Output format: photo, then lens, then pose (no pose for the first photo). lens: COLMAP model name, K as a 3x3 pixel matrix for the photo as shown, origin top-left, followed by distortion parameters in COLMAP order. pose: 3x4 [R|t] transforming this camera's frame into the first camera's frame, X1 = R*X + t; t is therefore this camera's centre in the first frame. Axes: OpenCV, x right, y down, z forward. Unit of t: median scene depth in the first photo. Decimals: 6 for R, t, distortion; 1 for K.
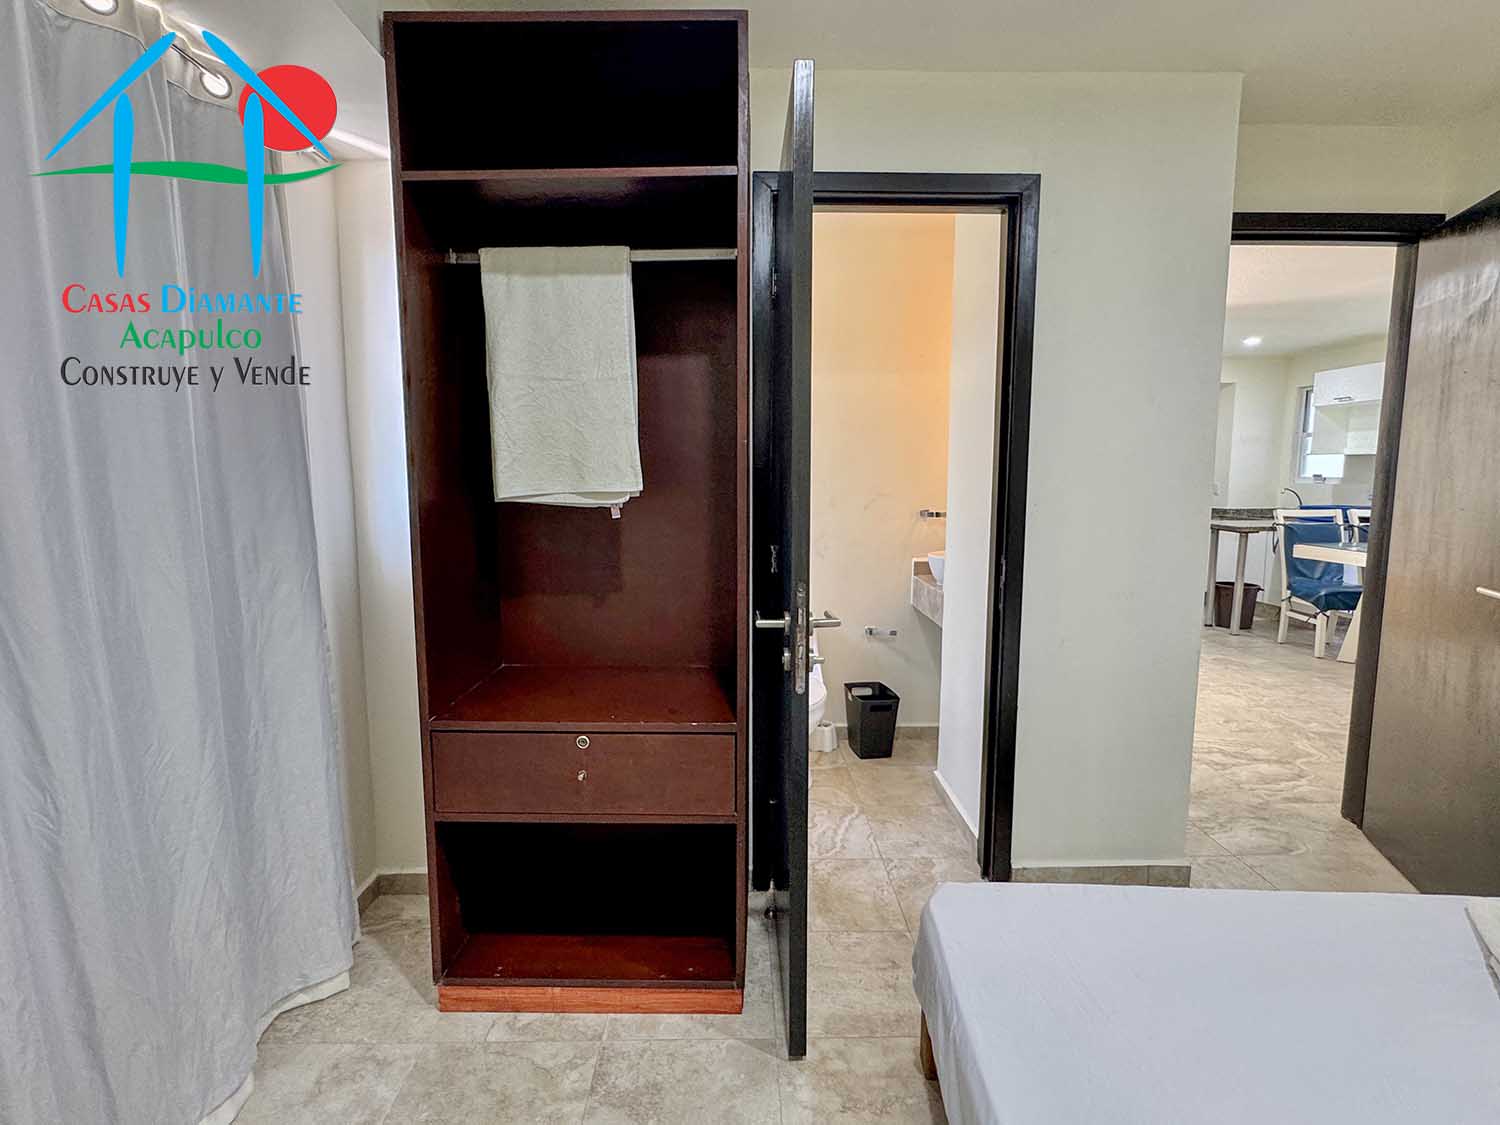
lens RADIAL K [[745.5, 0, 749.0], [0, 745.5, 559.8], [0, 0, 1]] dist [-0.004685, -0.000902]
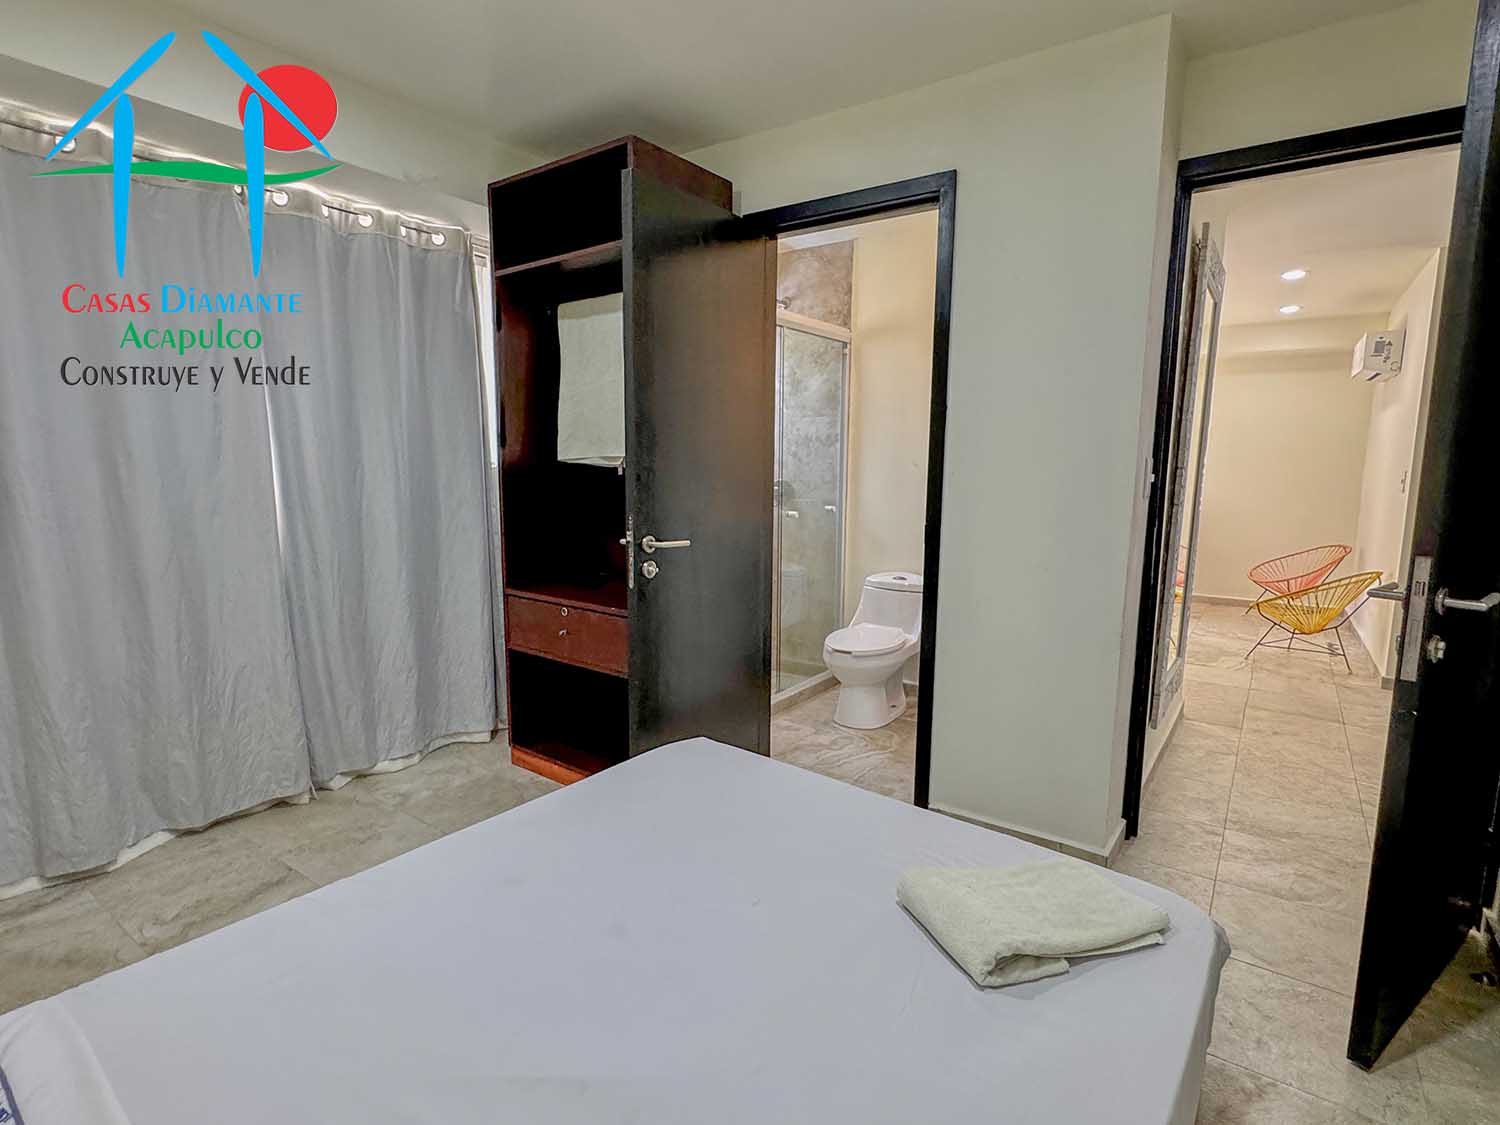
lens RADIAL K [[751.0, 0, 750.0], [0, 751.0, 562.5], [0, 0, 1]] dist [-0.002047, -0.000272]
pose [[0.805655, 0.087846, -0.585836, 0.659988], [-0.078672, 0.996050, 0.041165, 0.026493], [0.587138, 0.012924, 0.809383, -0.047423]]
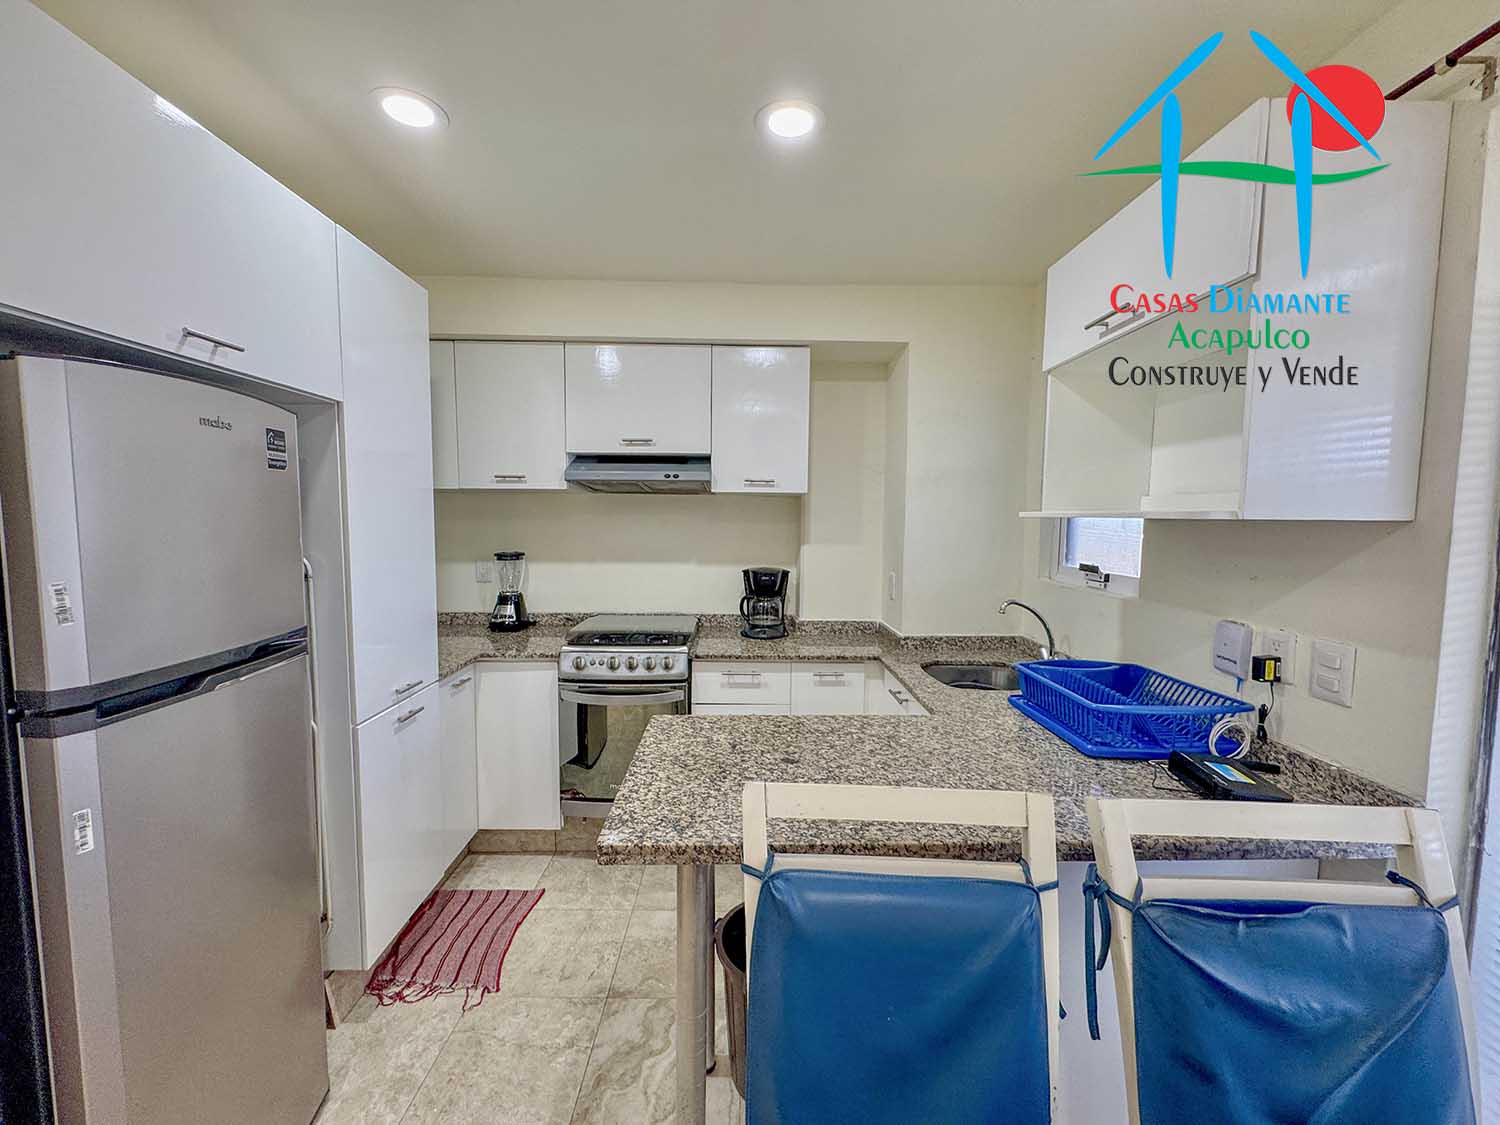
lens RADIAL K [[596.9, 0, 750.3], [0, 596.9, 563.6], [0, 0, 1]] dist [-0.003257, 0.000035]
pose [[0.999936, 0.010706, -0.003659, 1.552028], [-0.010836, 0.999227, -0.037794, -0.266543], [0.003252, 0.037831, 0.999279, 1.816614]]
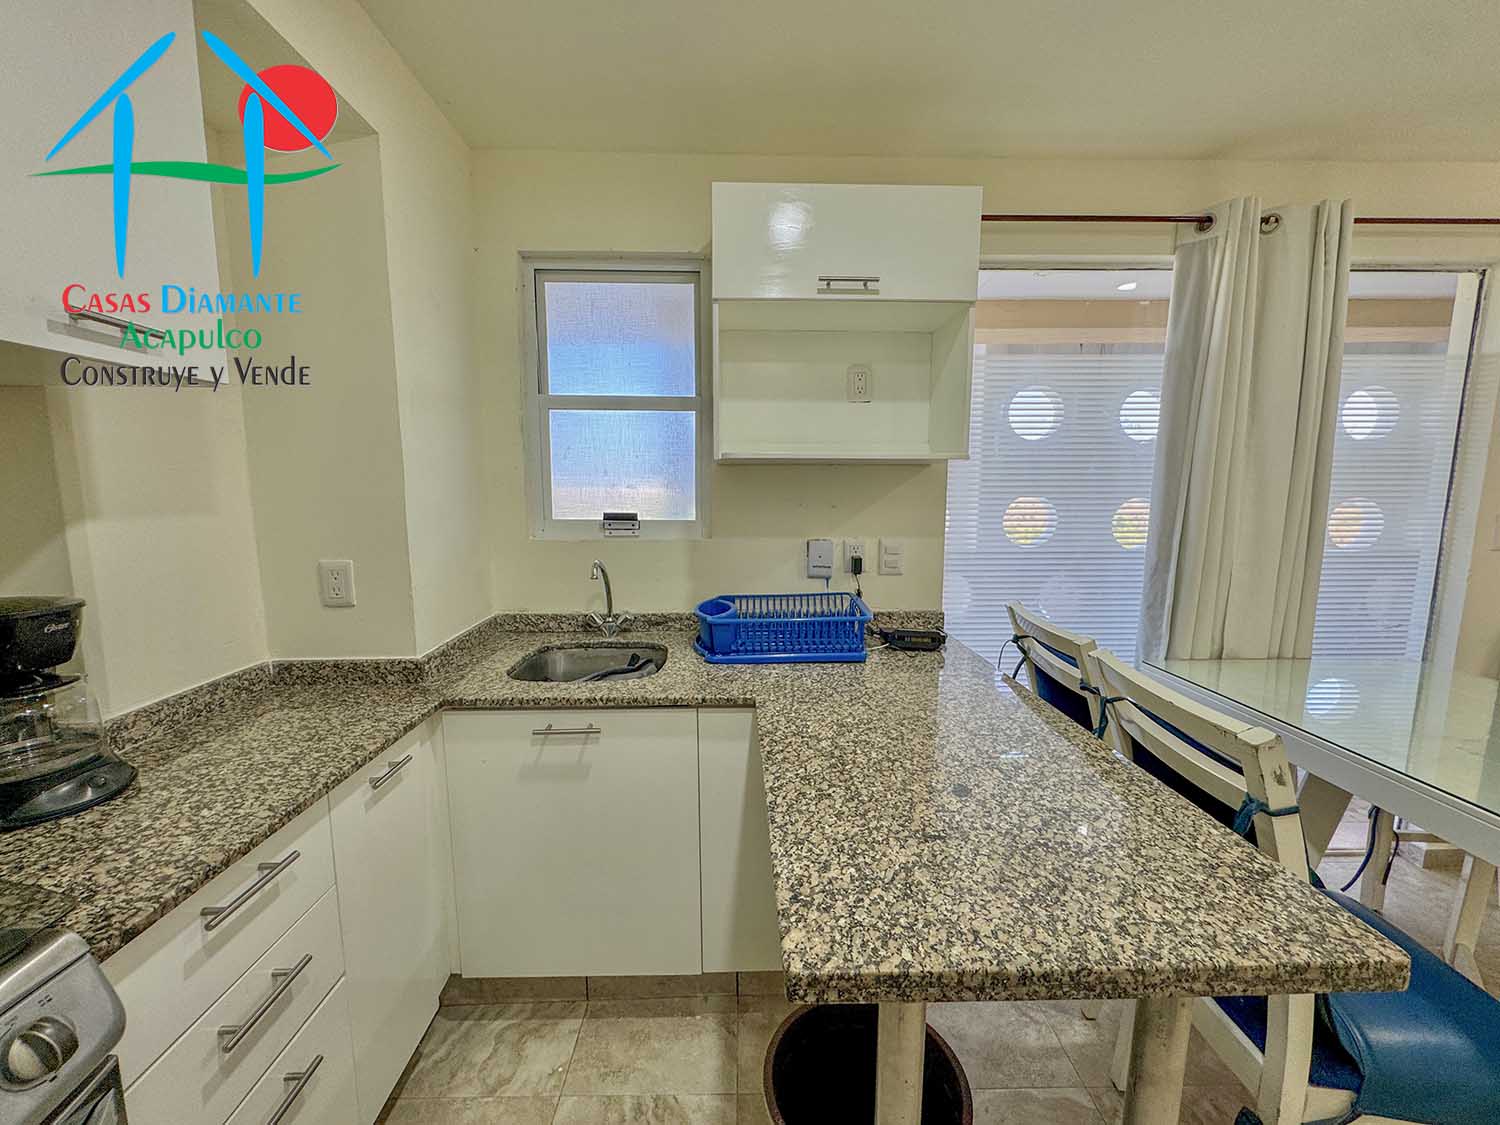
lens RADIAL K [[601.0, 0, 748.0], [0, 601.0, 564.1], [0, 0, 1]] dist [-0.002922, -0.000006]
pose [[-0.005711, -0.126874, 0.991902, 1.236339], [0.112449, 0.985546, 0.126708, -0.314872], [-0.993641, 0.112262, 0.008638, 2.455683]]
